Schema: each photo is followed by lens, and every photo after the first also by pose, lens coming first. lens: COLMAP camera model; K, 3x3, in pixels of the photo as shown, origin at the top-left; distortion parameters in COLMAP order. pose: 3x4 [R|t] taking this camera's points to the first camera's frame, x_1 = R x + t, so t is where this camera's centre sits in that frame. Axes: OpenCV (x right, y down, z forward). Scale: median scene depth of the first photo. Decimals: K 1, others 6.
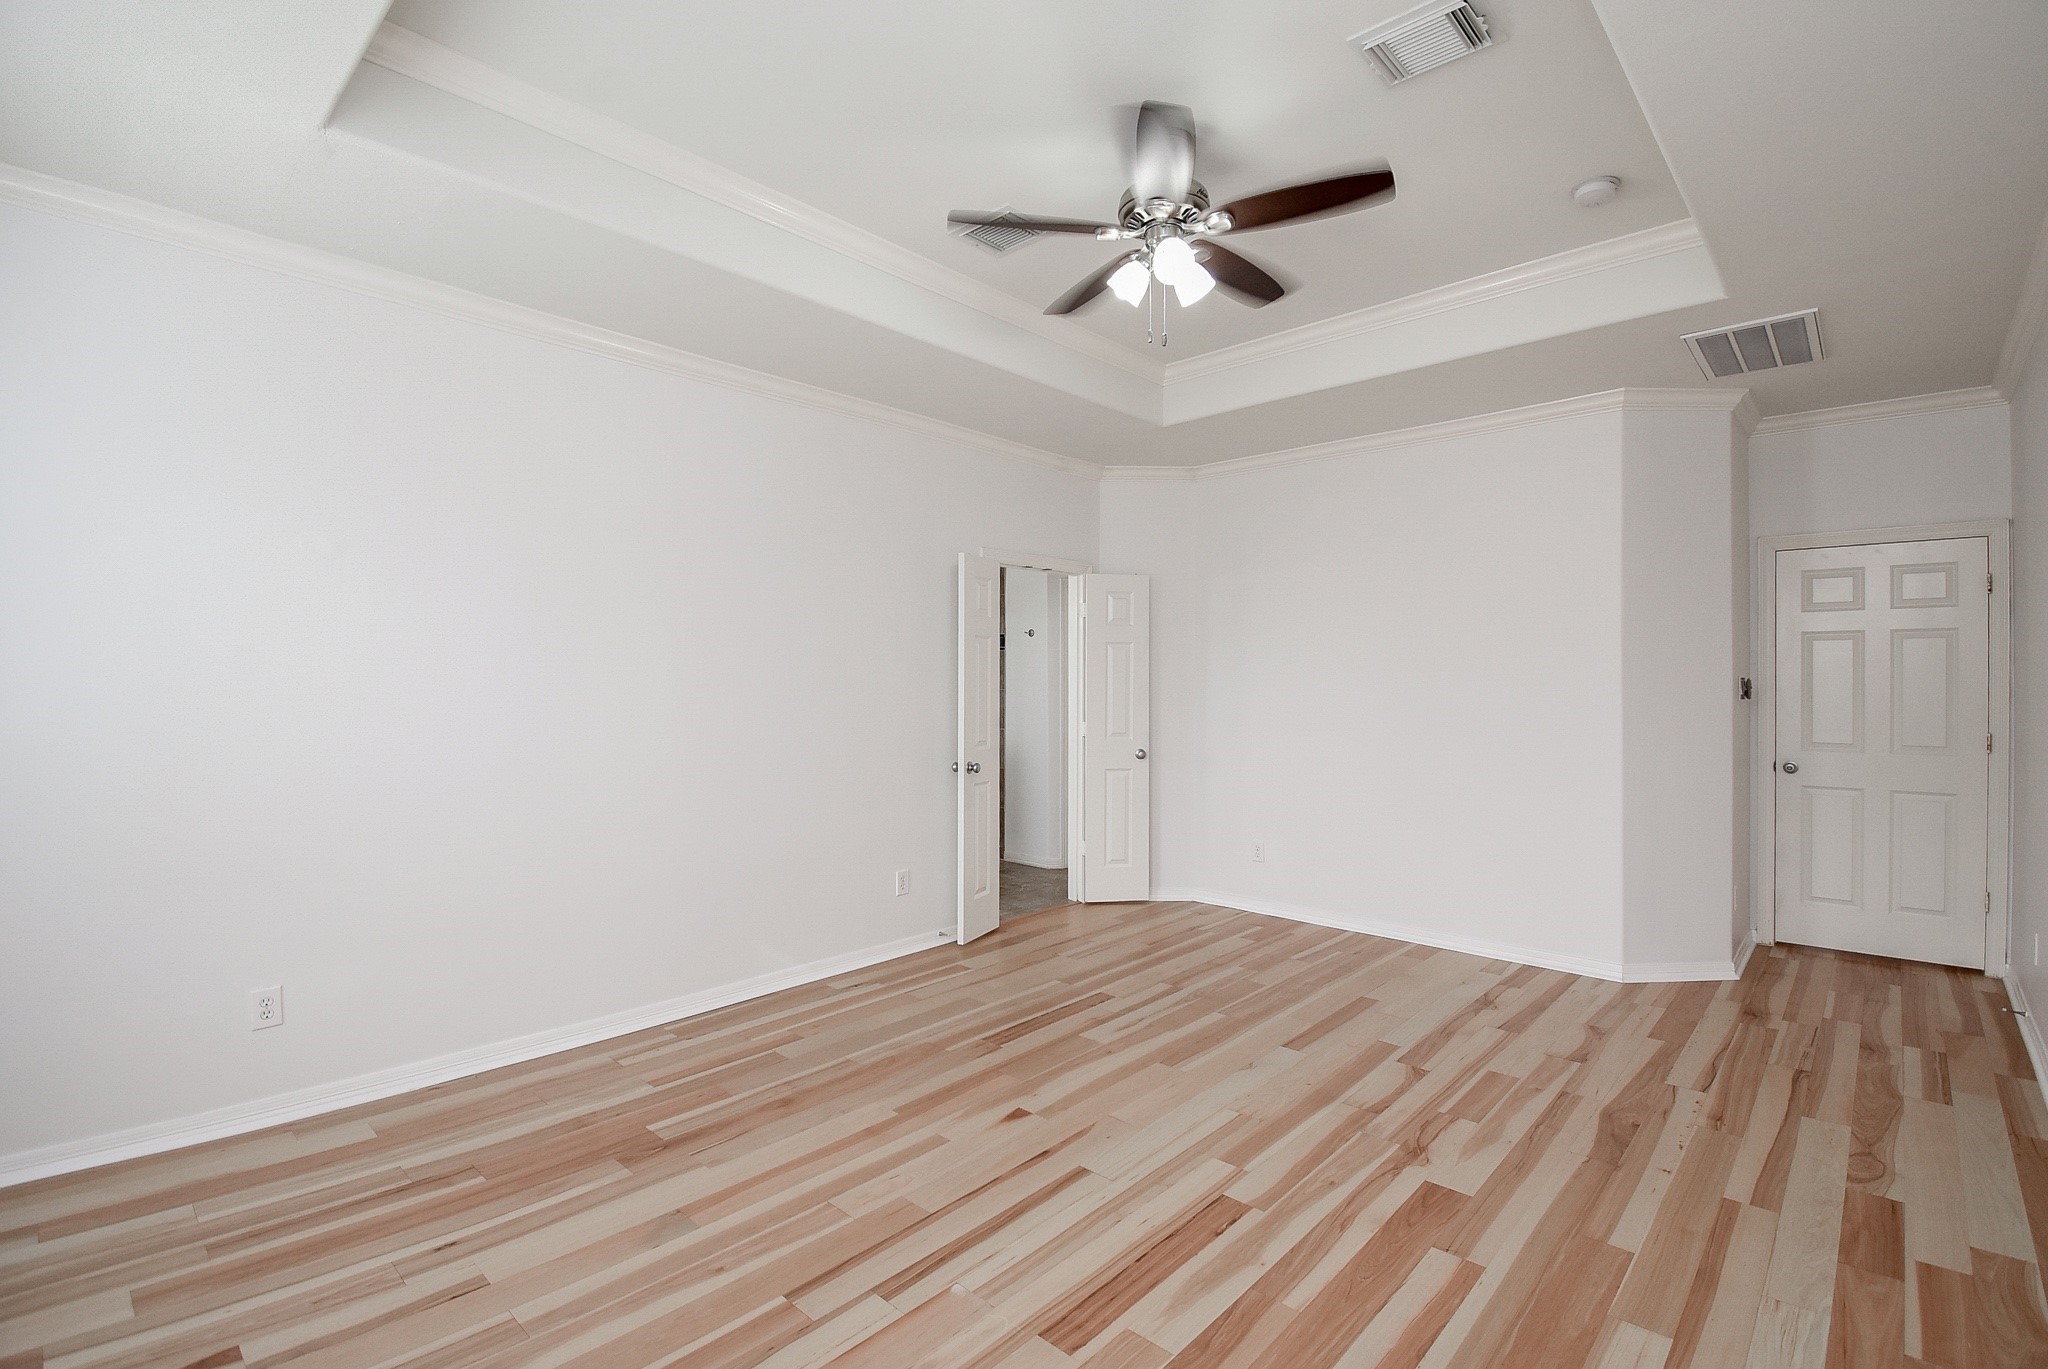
lens RADIAL K [[903.8, 0, 1030.2], [0, 903.8, 677.2], [0, 0, 1]] dist [0.021611, -0.025958]
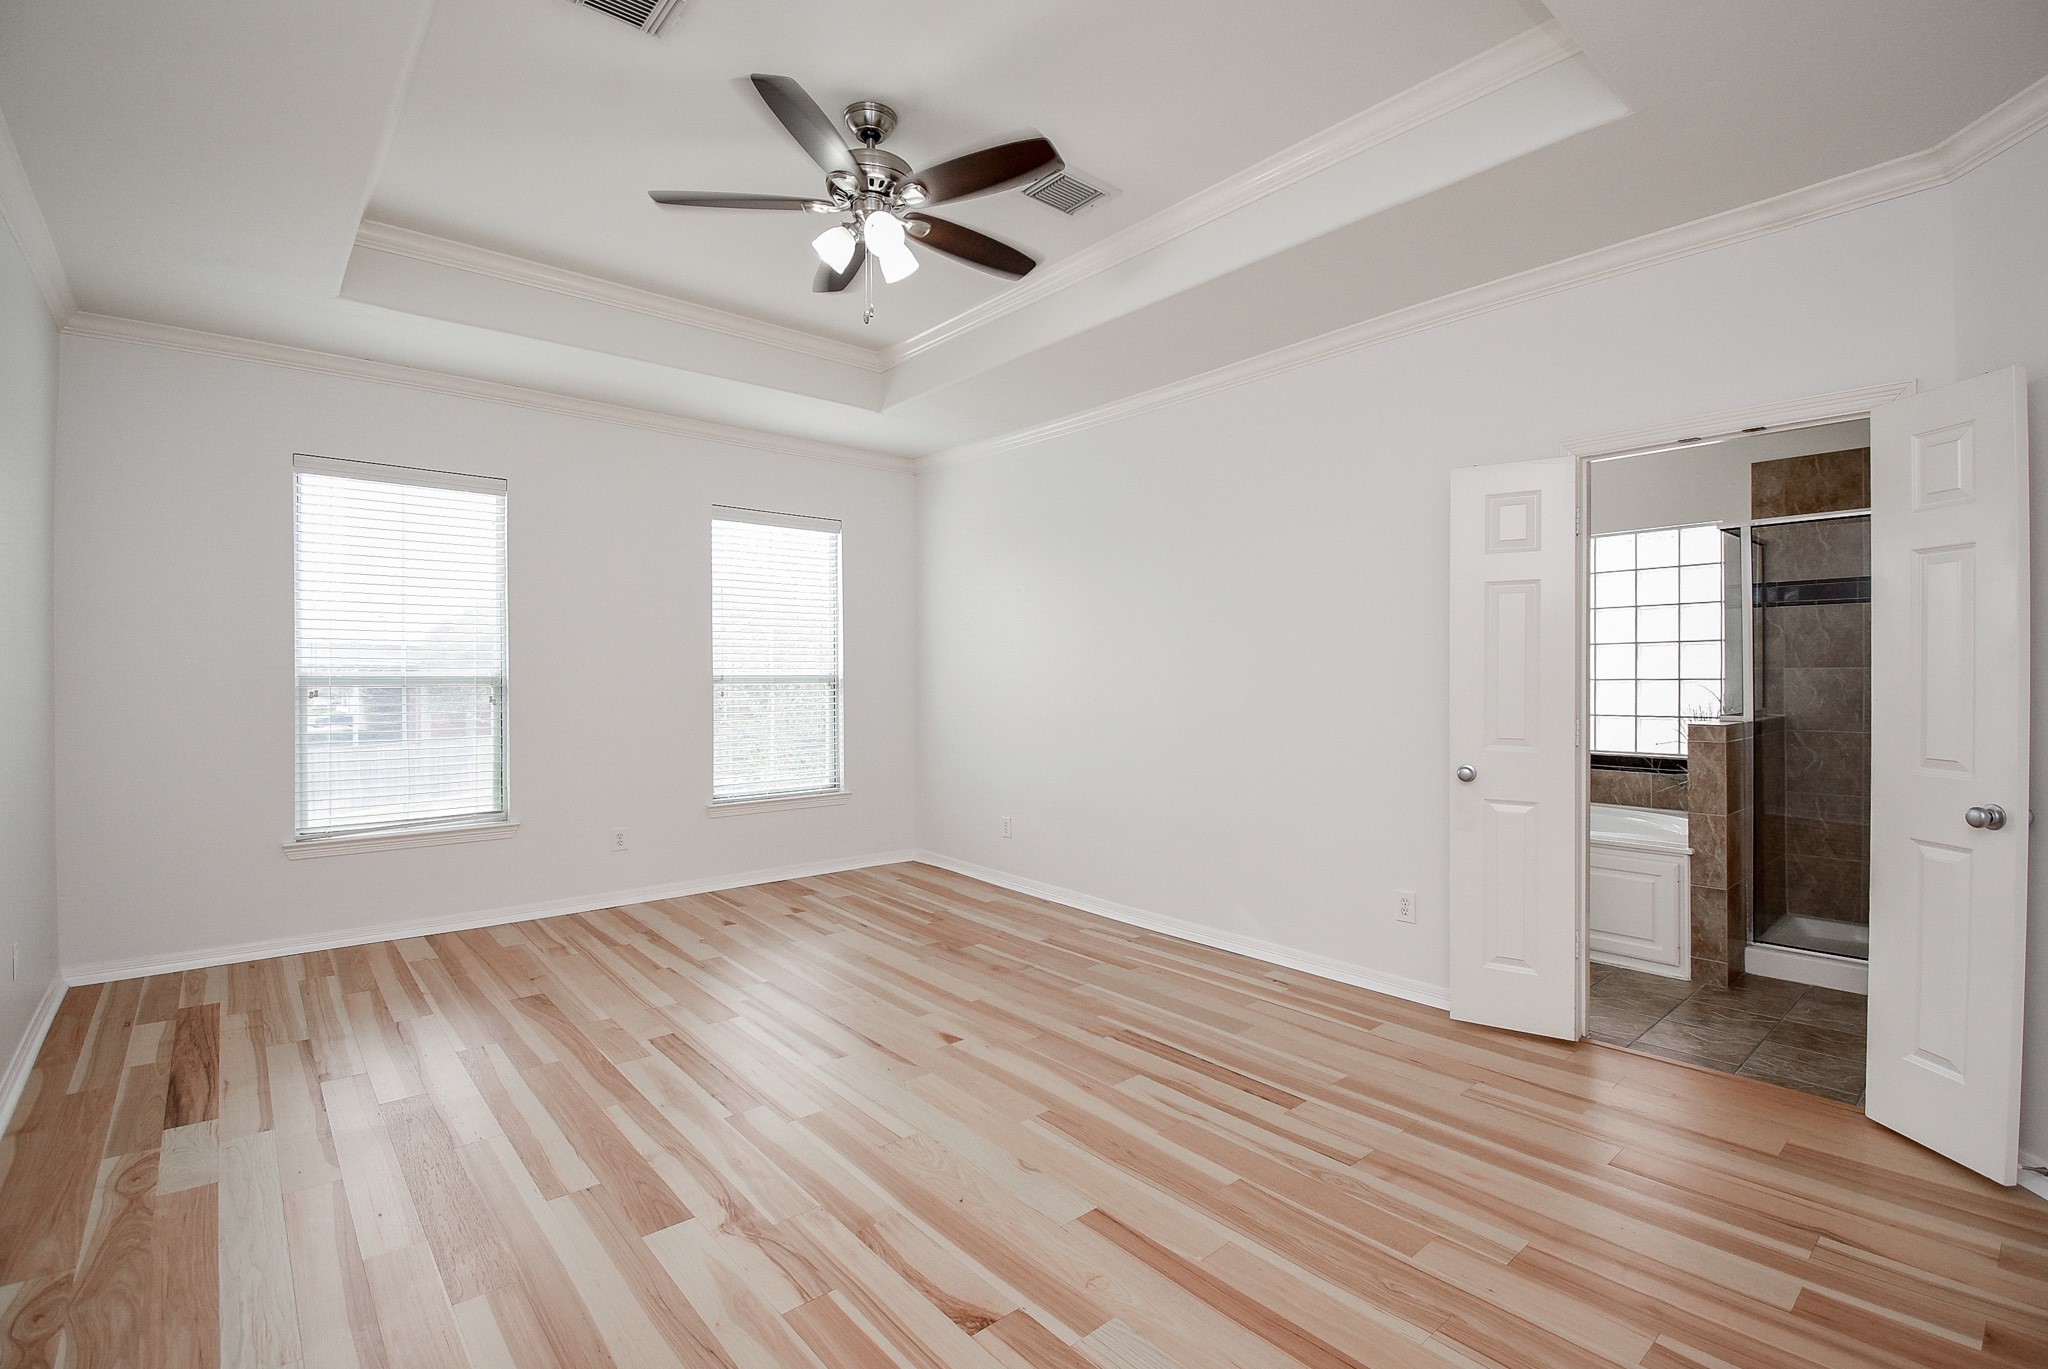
lens RADIAL K [[903.8, 0, 1030.2], [0, 903.8, 677.2], [0, 0, 1]] dist [0.021611, -0.025958]
pose [[-0.085488, 0.001484, -0.996338, 0.956522], [0.006708, 0.999977, 0.000914, 0.034596], [0.996317, -0.006606, -0.085496, 1.055460]]
